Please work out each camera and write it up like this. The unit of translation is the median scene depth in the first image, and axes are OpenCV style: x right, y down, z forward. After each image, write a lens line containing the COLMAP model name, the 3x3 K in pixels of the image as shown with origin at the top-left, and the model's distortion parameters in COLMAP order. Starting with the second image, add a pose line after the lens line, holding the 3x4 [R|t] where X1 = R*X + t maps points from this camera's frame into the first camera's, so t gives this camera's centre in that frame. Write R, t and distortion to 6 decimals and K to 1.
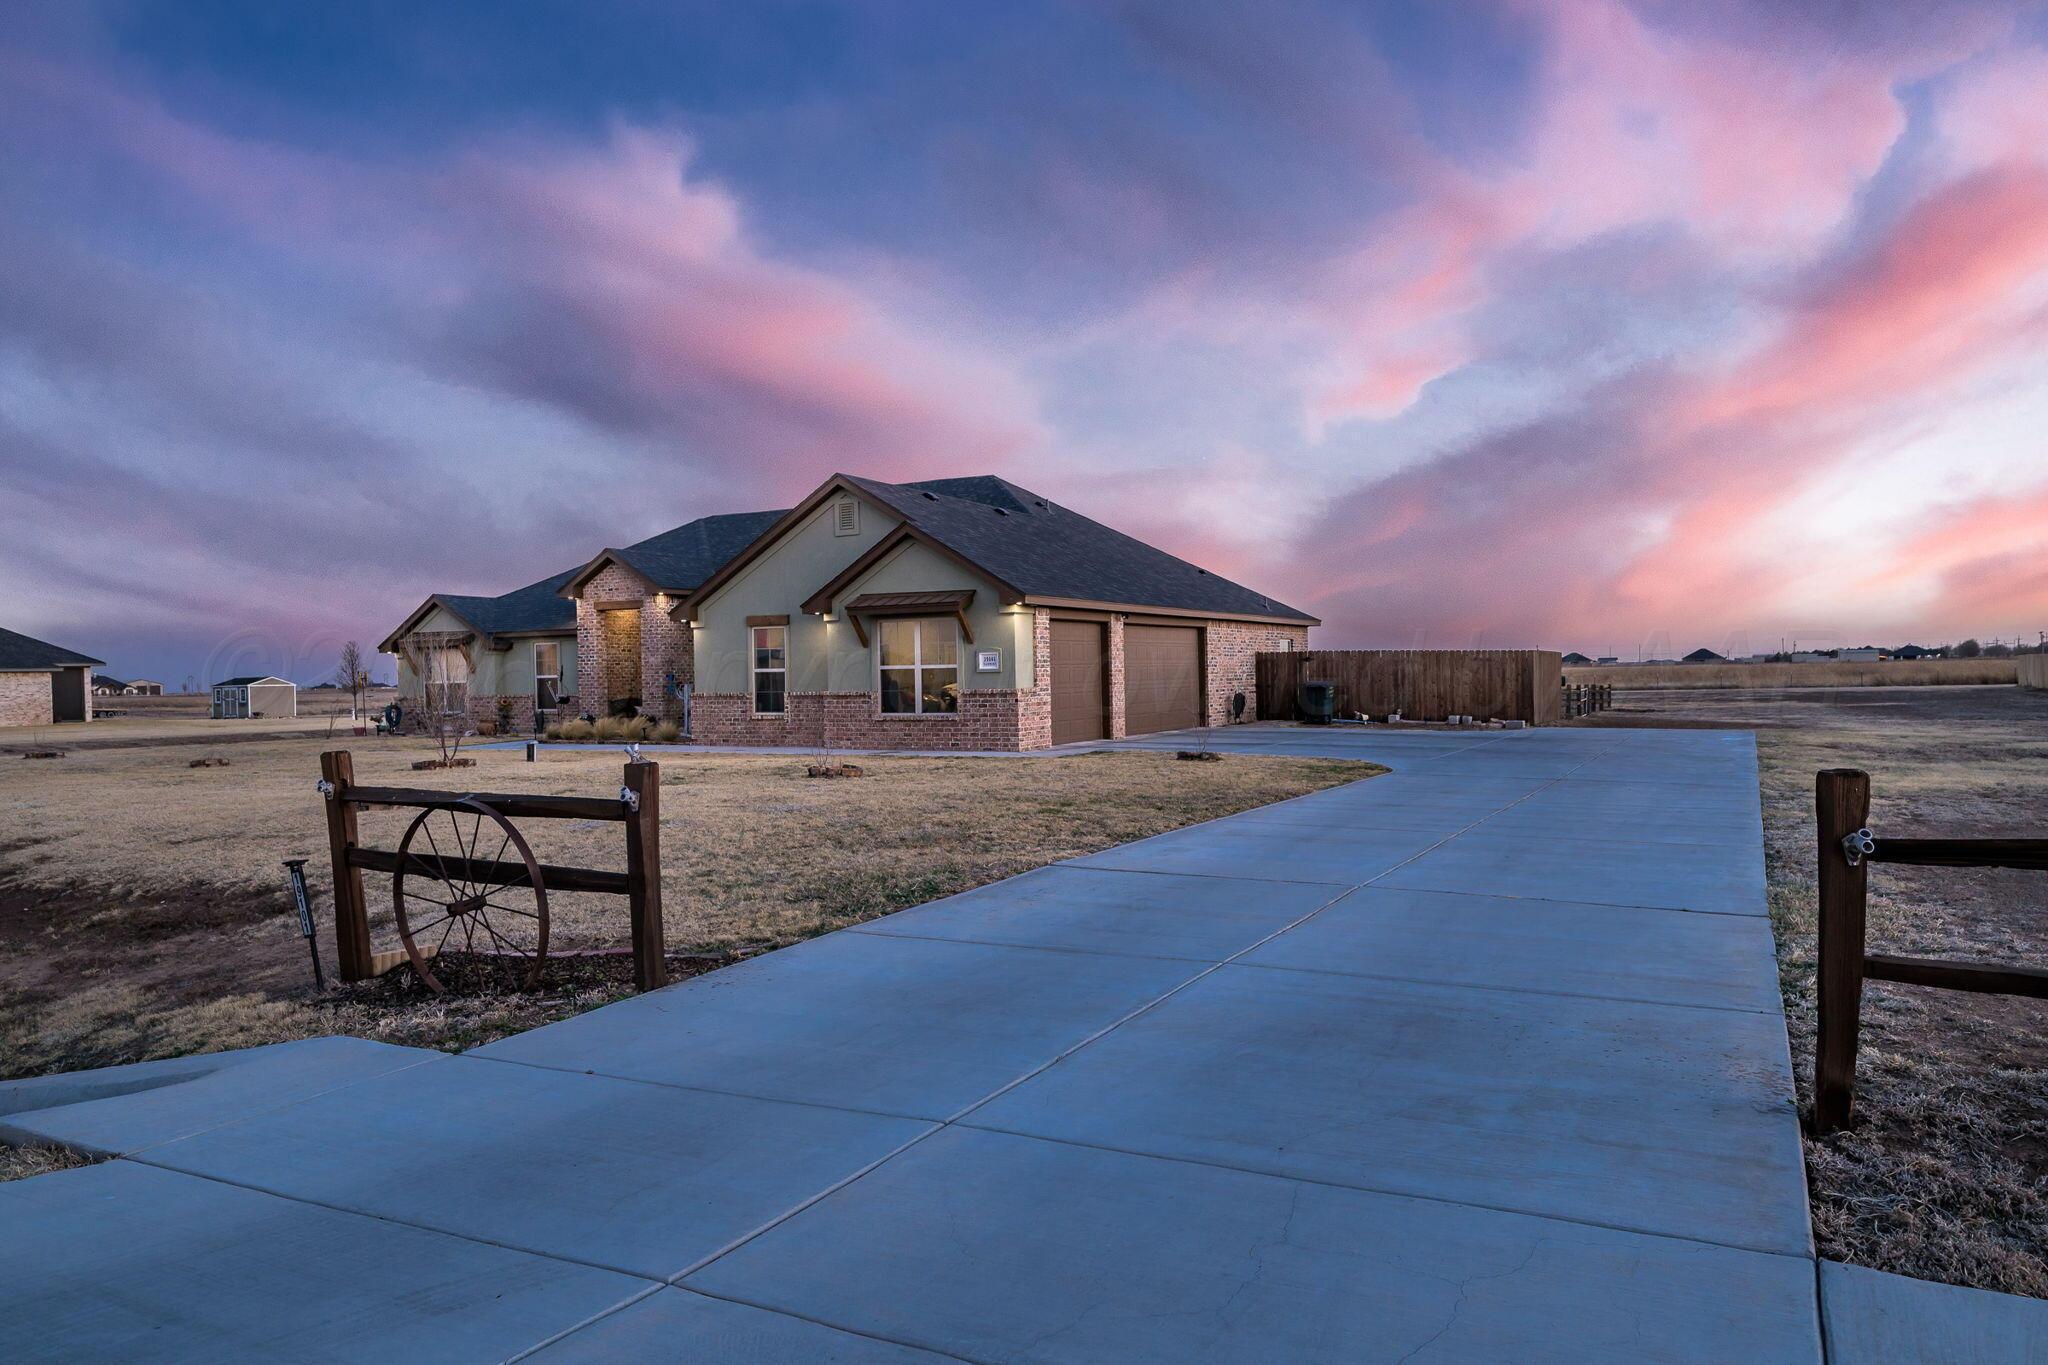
lens RADIAL K [[1350.4, 0, 1024.0], [0, 1350.4, 682.5], [0, 0, 1]] dist [-0.056241, -0.000463]
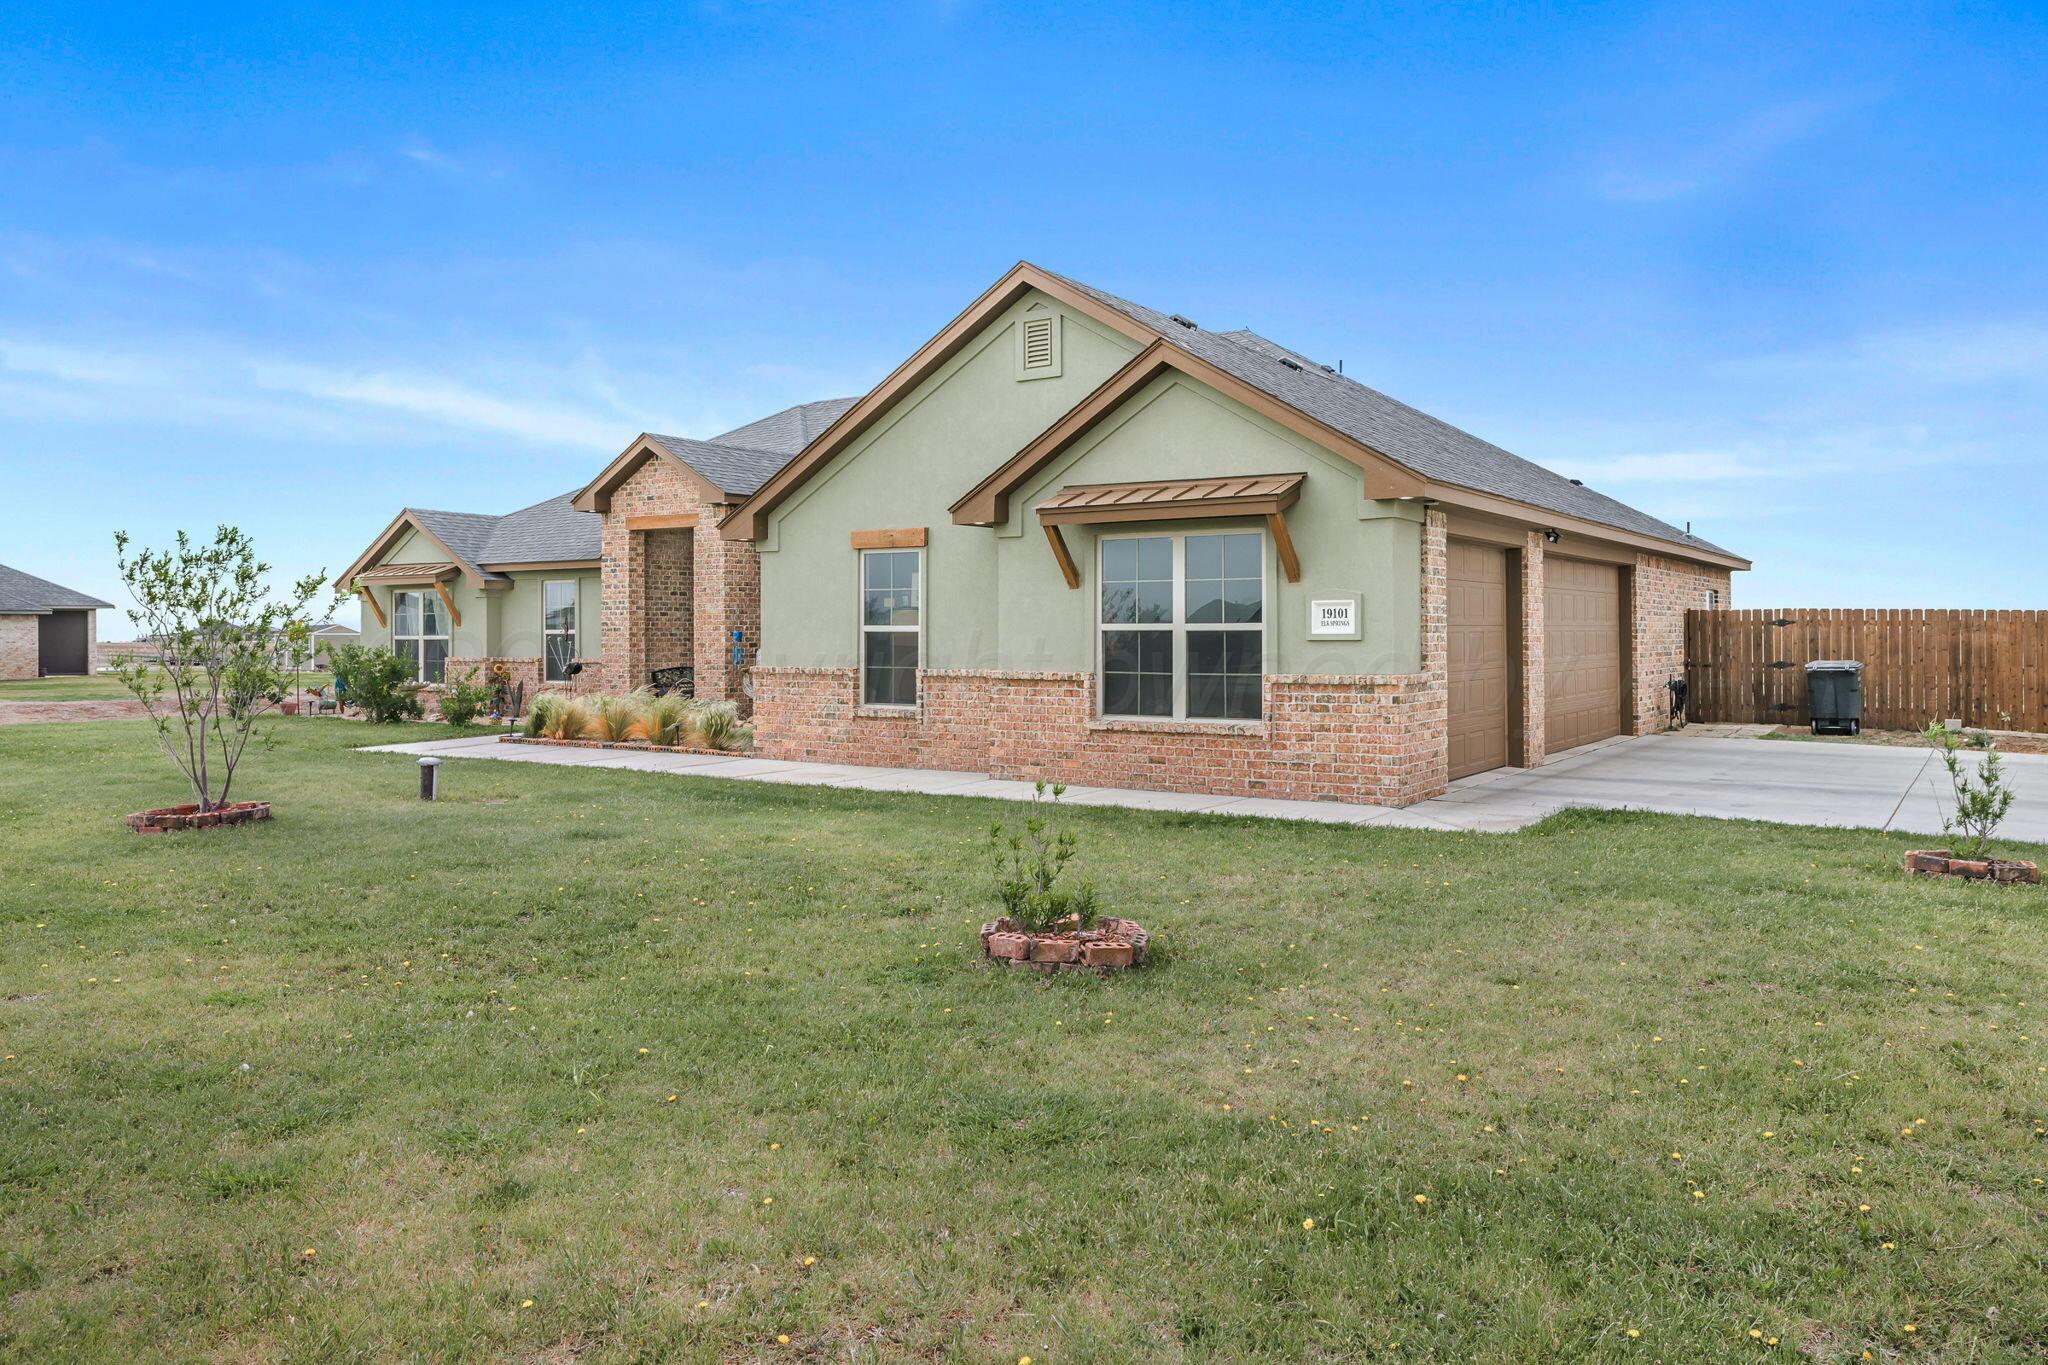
lens RADIAL K [[1424.5, 0, 1000.2], [0, 1424.5, 632.8], [0, 0, 1]] dist [-0.000617, 0.000066]
pose [[0.993342, 0.015338, -0.114179, -0.077682], [-0.016085, 0.999855, -0.005617, -0.004823], [0.114077, 0.007416, 0.993444, 0.424255]]
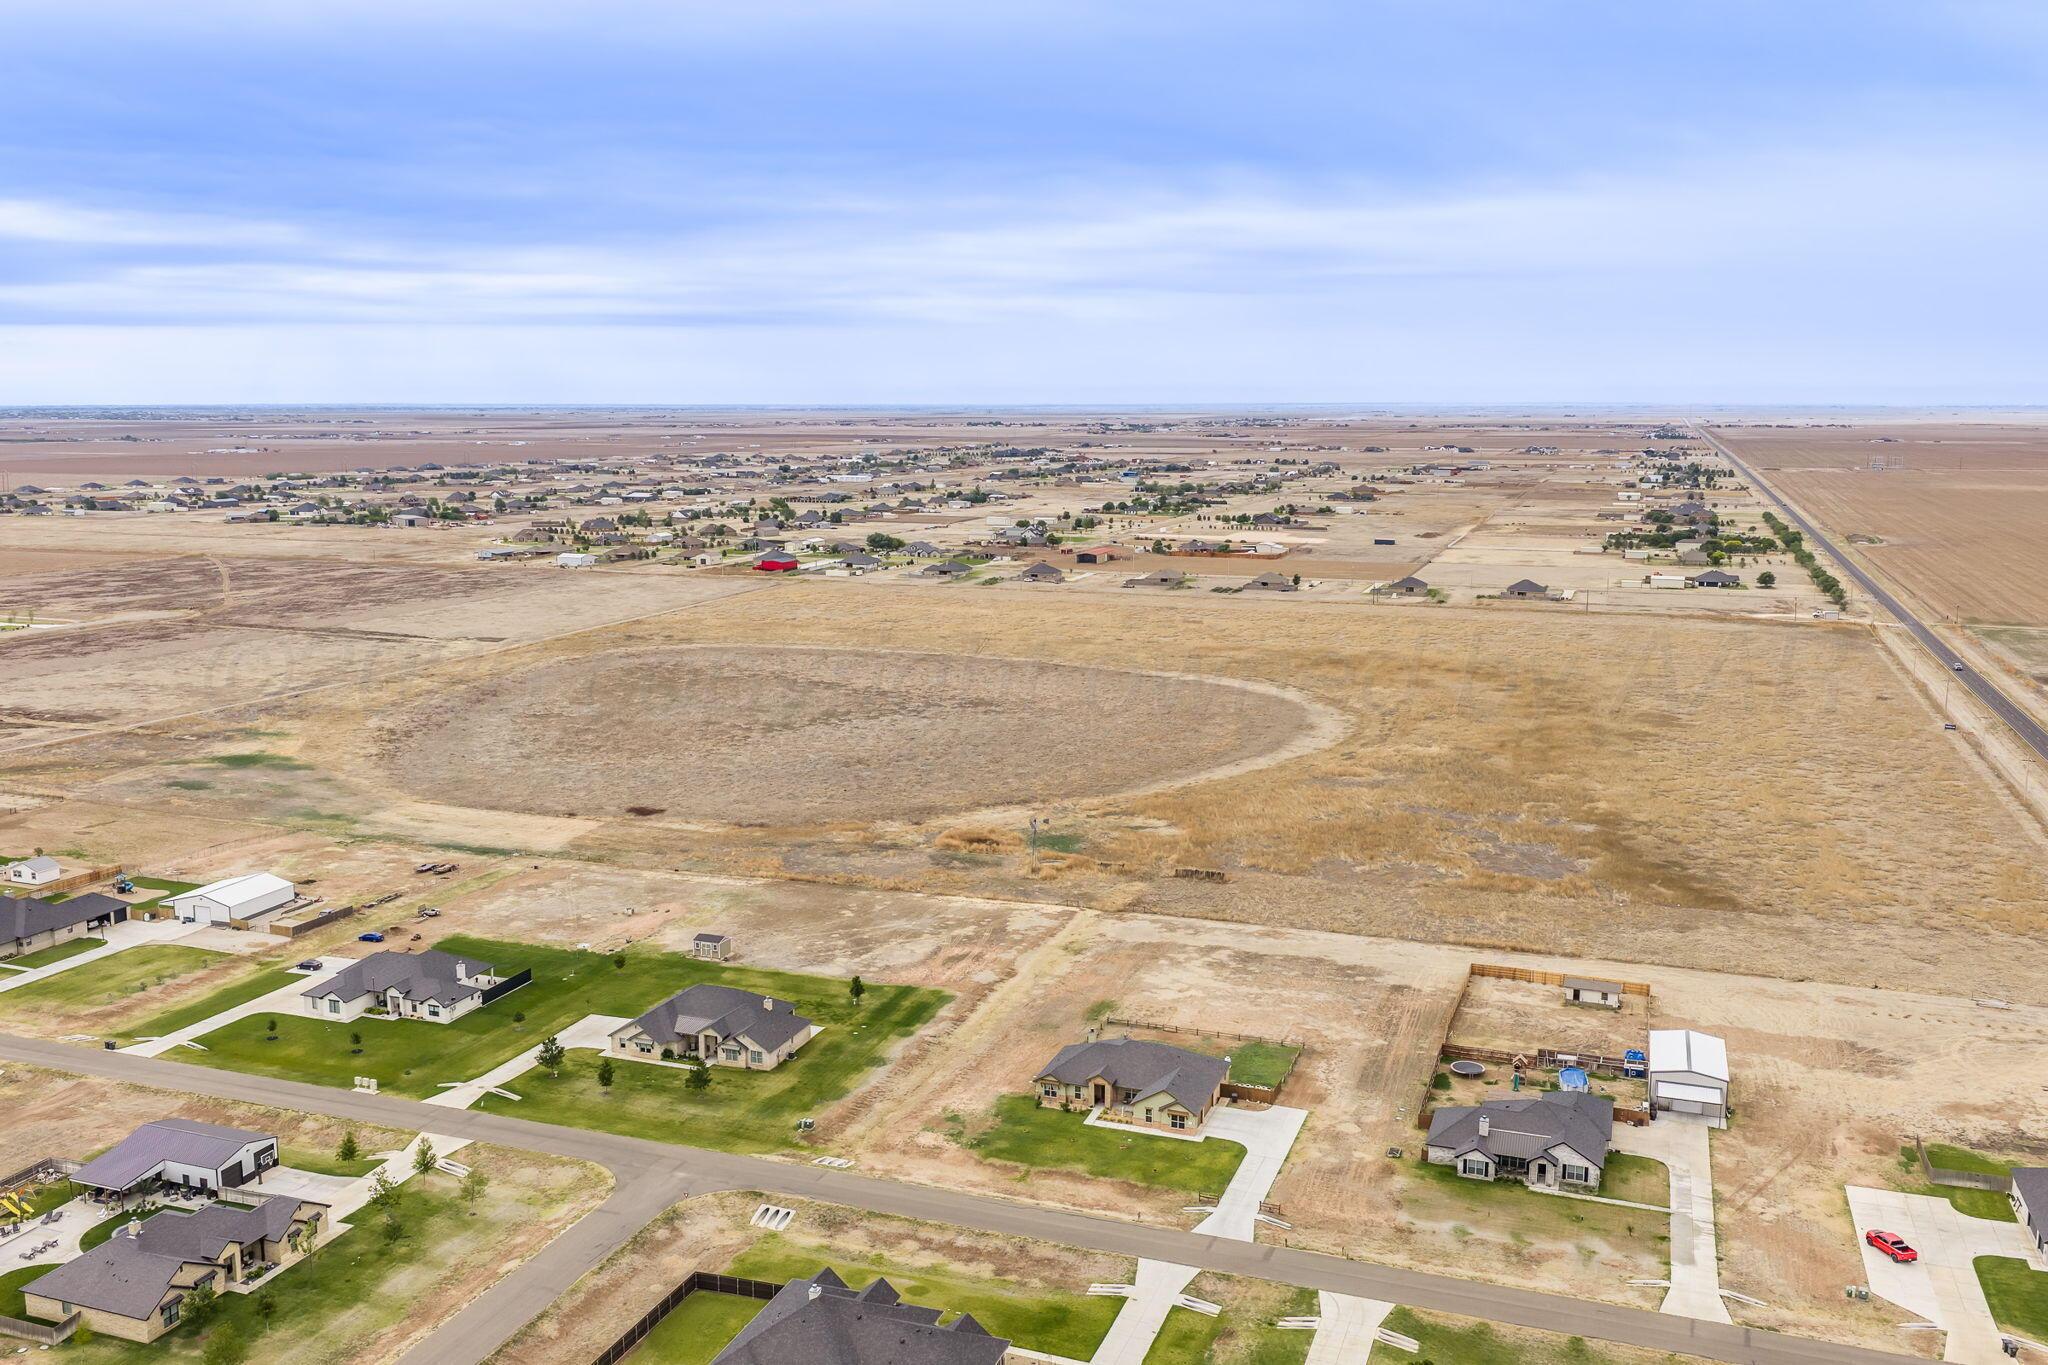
lens RADIAL K [[1705.7, 0, 1009.1], [0, 1705.7, 674.8], [0, 0, 1]] dist [0.034719, -0.074757]
pose [[0.990552, -0.002850, 0.137111, -1.895754], [-0.017613, 0.988861, 0.147795, -3.160984], [-0.136005, -0.148814, 0.979468, -6.297580]]
